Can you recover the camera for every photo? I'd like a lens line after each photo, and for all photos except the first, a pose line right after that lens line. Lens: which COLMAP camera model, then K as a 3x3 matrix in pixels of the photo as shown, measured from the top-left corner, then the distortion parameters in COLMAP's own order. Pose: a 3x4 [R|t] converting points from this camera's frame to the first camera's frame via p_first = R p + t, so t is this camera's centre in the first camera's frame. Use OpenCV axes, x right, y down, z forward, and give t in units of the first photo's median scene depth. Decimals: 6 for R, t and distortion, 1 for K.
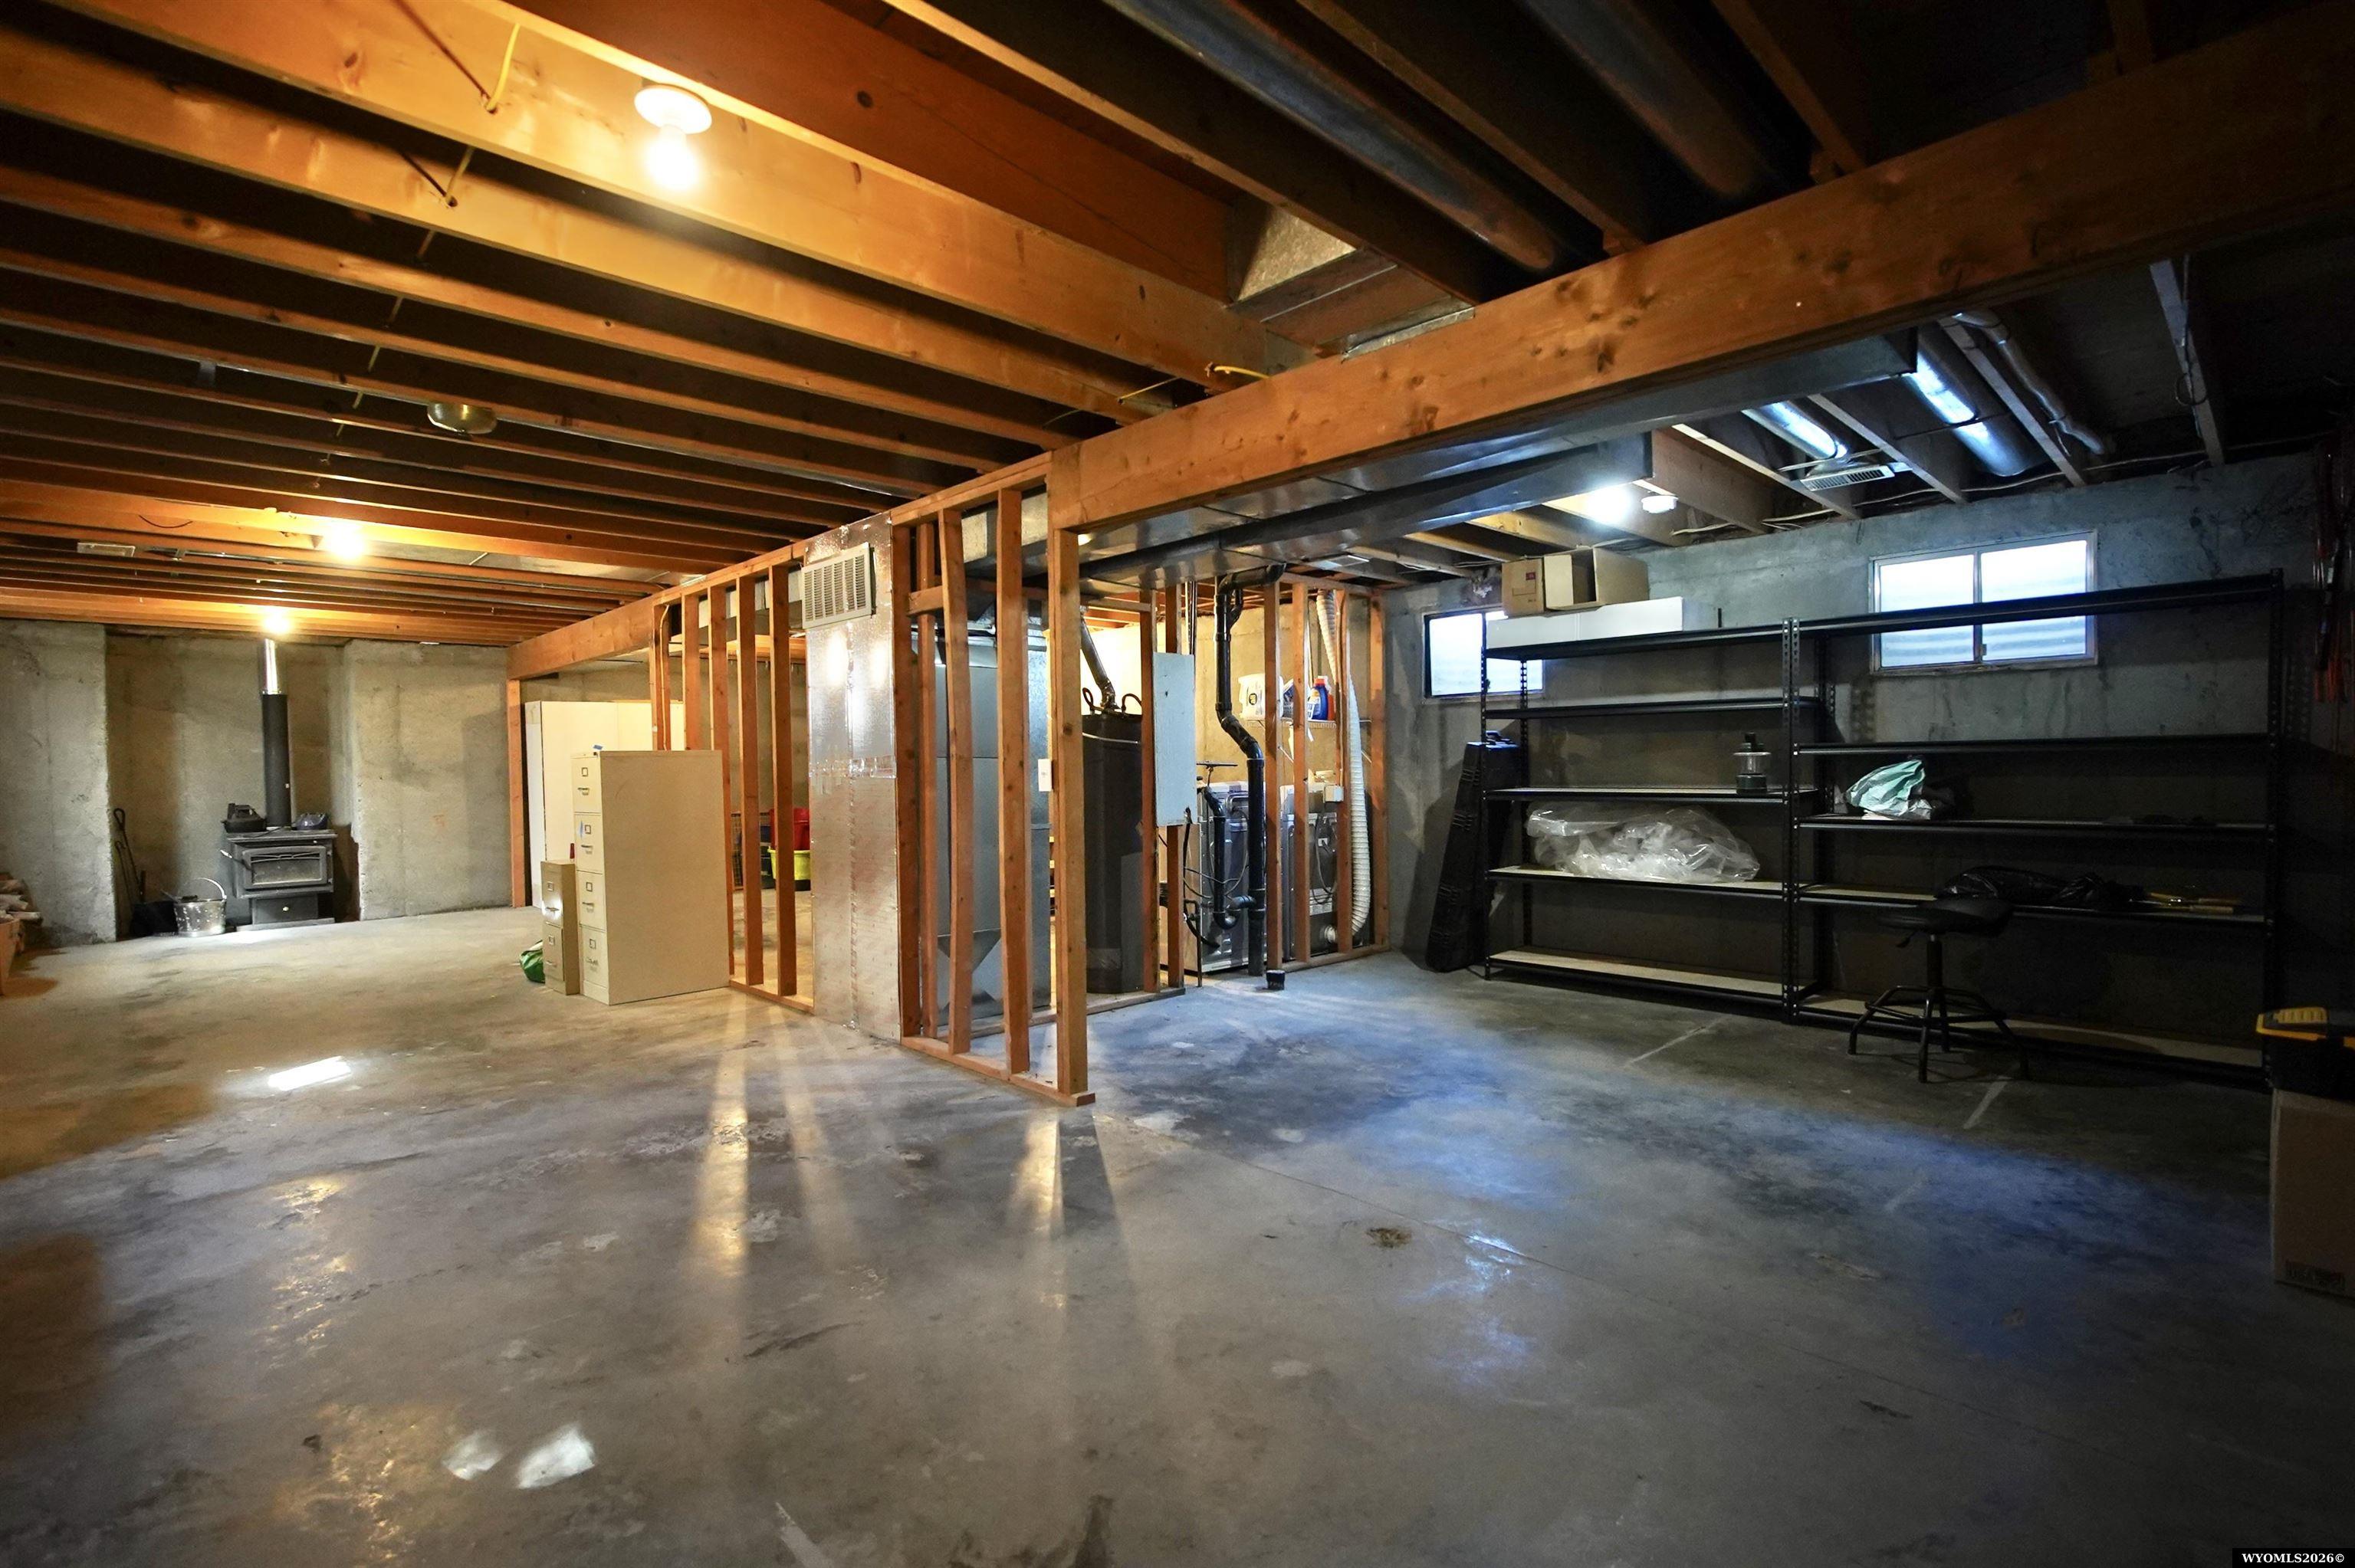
lens RADIAL K [[1034.8, 0, 1177.5], [0, 1034.8, 784.0], [0, 0, 1]] dist [-0.000889, -0.000005]
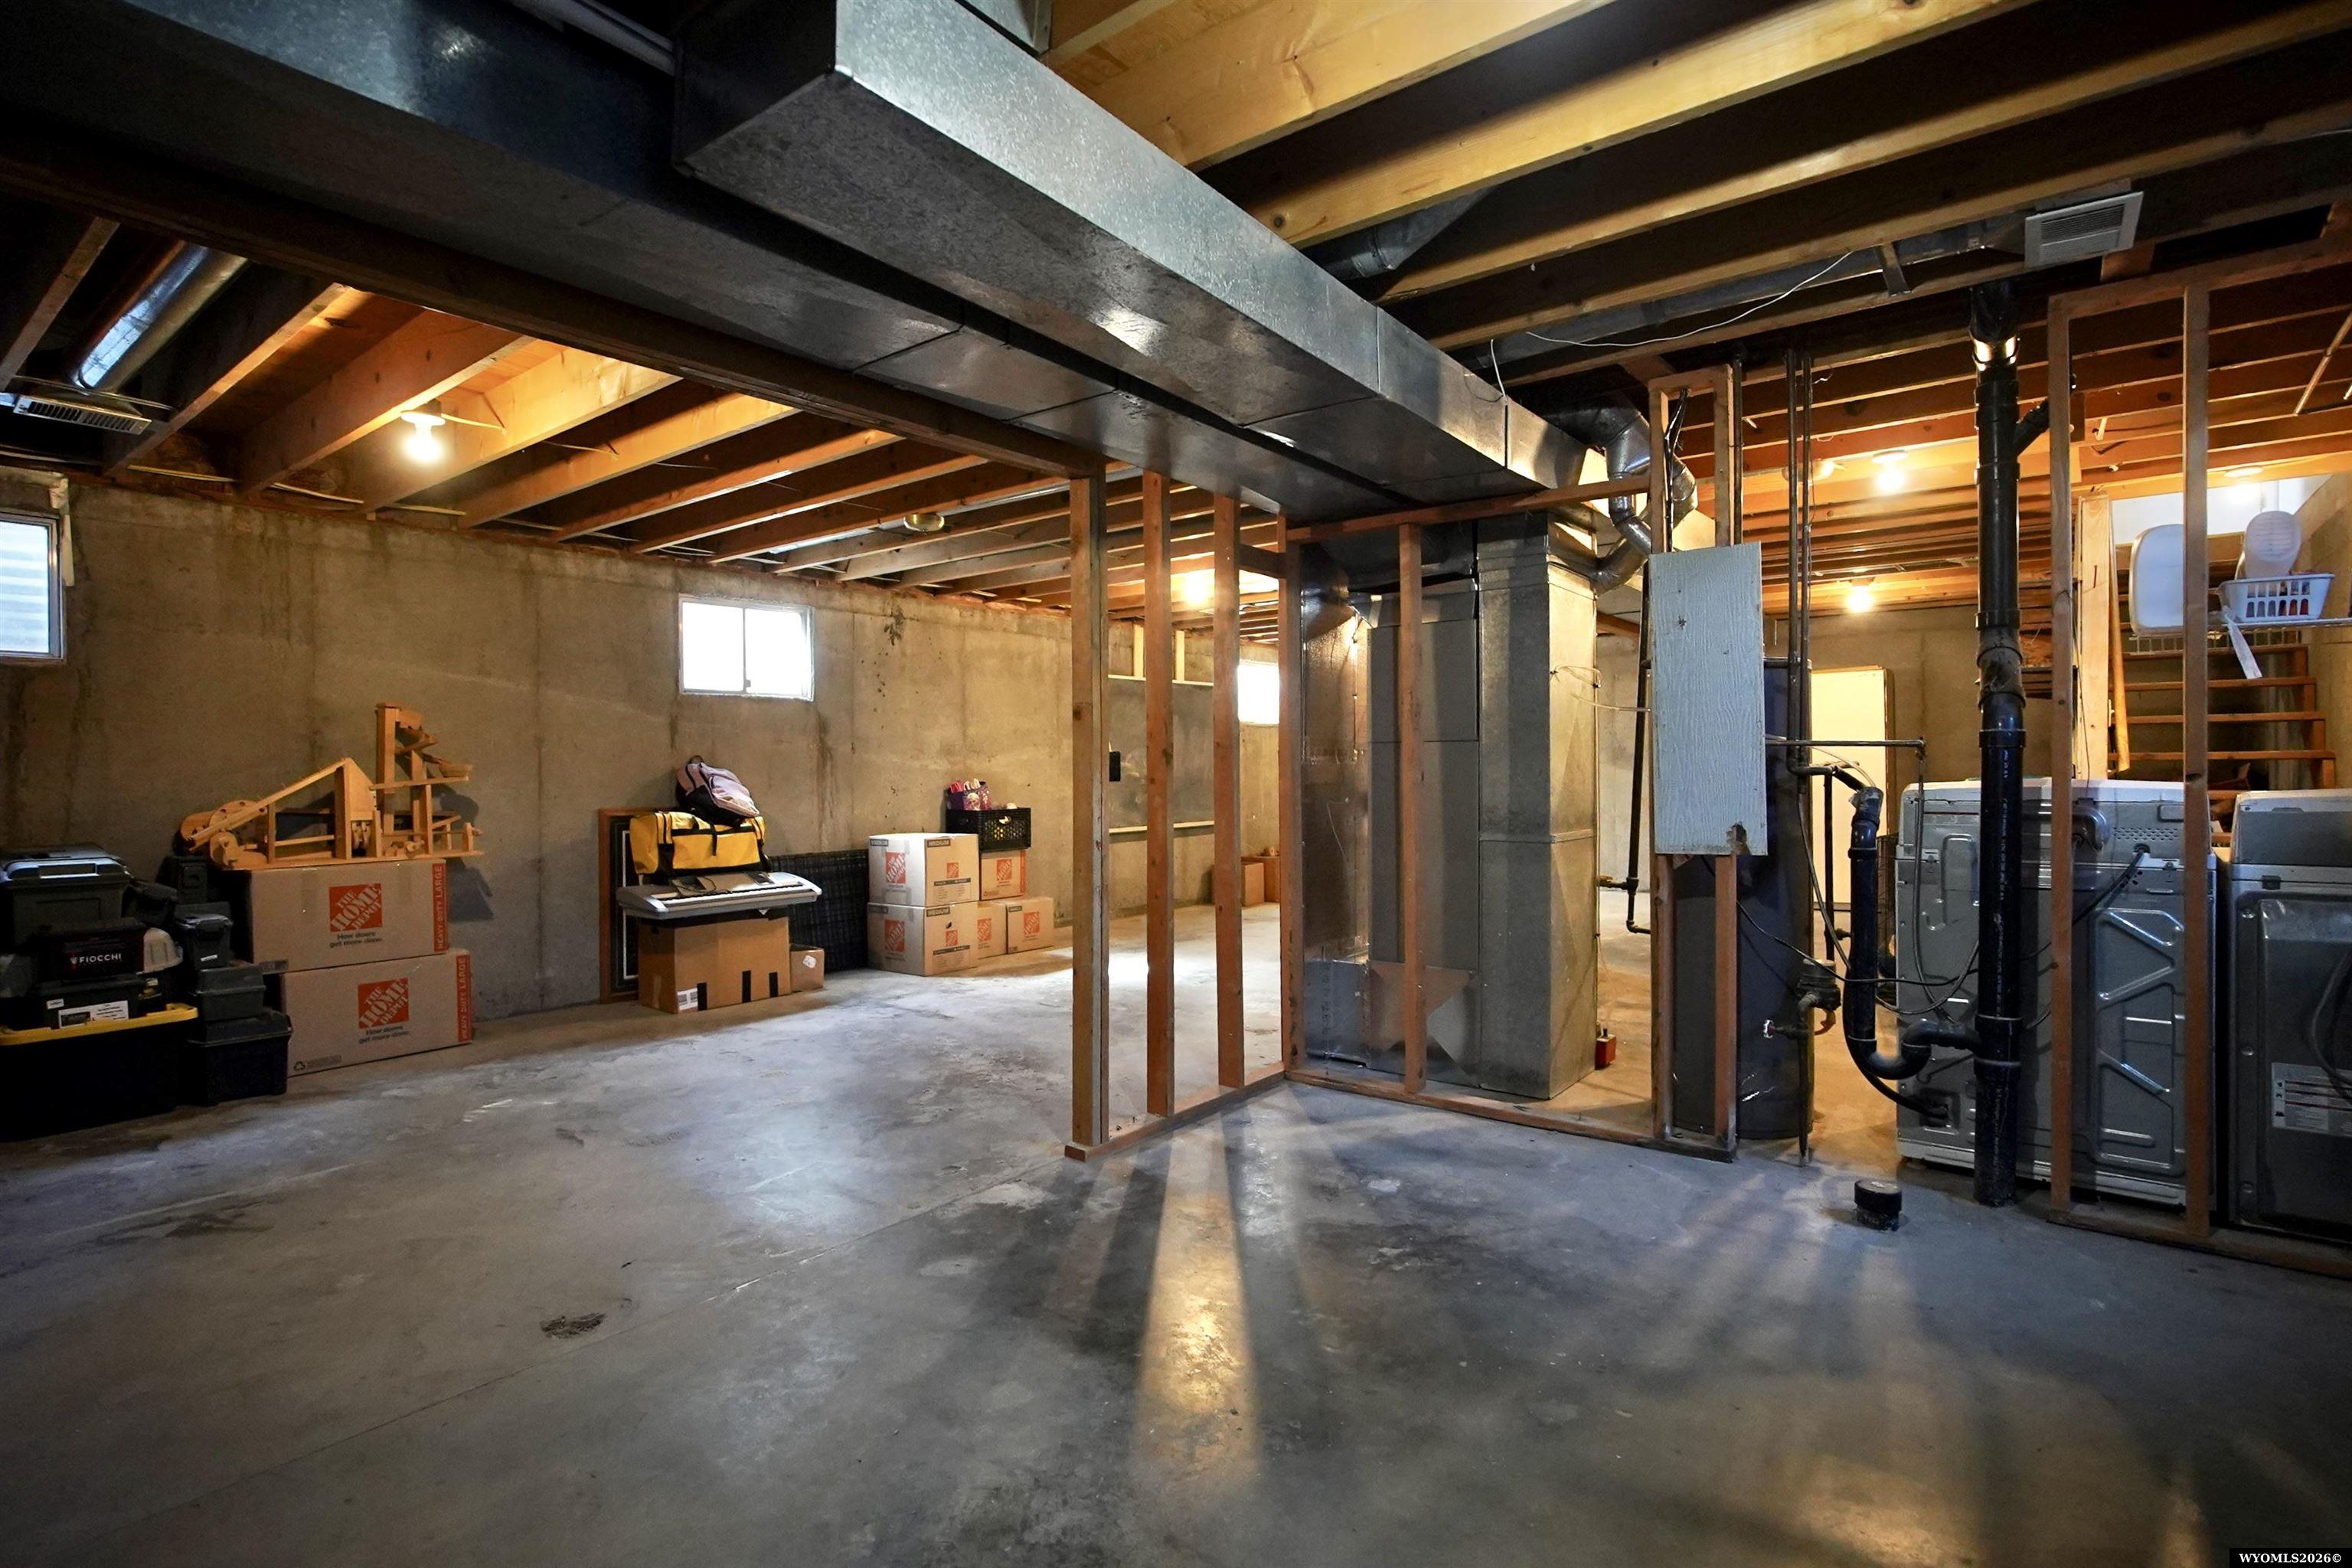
lens RADIAL K [[1107.7, 0, 1170.5], [0, 1107.7, 761.0], [0, 0, 1]] dist [-0.009816, 0.000048]
pose [[0.176746, 0.003229, -0.984251, 0.851430], [-0.008471, 0.999963, 0.001759, -0.014642], [0.984220, 0.008026, 0.176767, 0.968080]]
